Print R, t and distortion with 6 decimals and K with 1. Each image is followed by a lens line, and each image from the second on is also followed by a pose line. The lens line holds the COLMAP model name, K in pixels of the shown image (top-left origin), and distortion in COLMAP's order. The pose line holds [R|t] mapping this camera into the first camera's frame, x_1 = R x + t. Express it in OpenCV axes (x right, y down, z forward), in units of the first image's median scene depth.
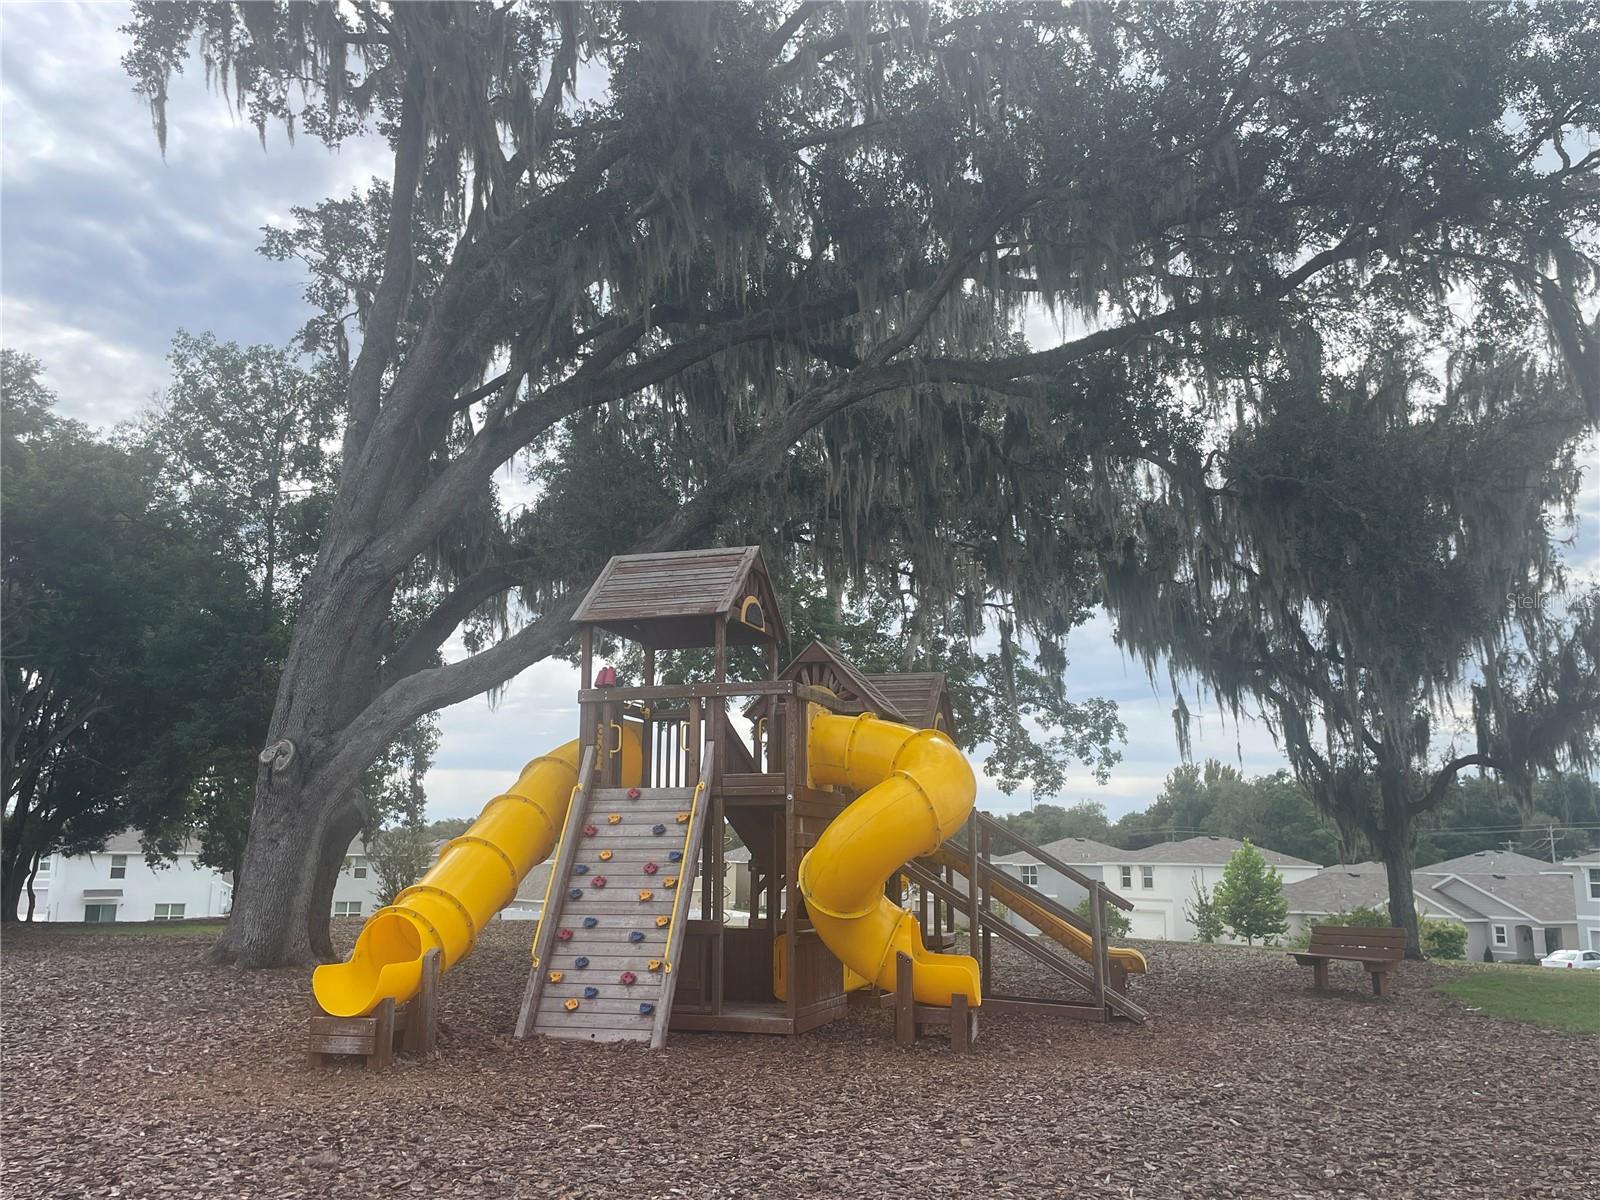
lens RADIAL K [[1332.3, 0, 800.0], [0, 1332.3, 600.0], [0, 0, 1]] dist [0.008246, 0.006036]
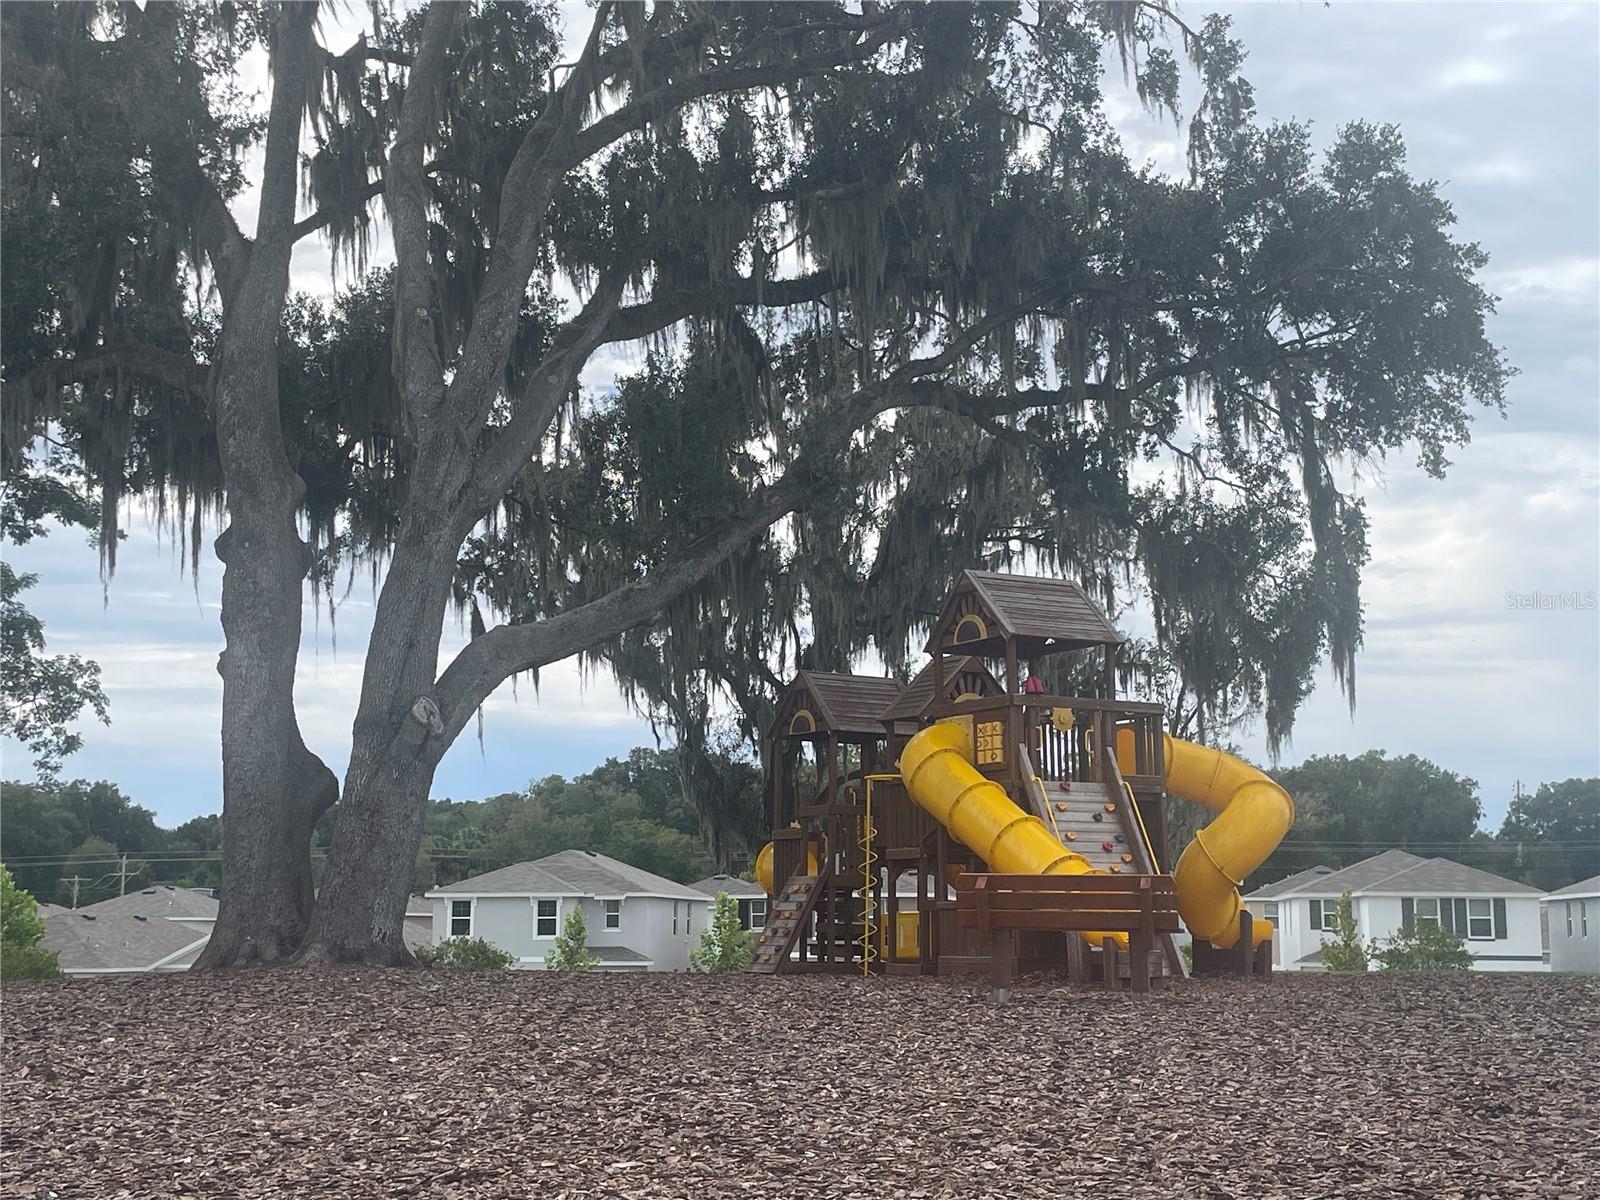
lens RADIAL K [[2343.9, 0, 800.0], [0, 2343.9, 600.0], [0, 0, 1]] dist [0.161309, -0.406677]
pose [[0.602856, 0.106195, 0.790751, -1.529878], [-0.149177, 0.988627, -0.019039, 0.040396], [-0.783780, -0.106484, 0.611842, -0.088466]]
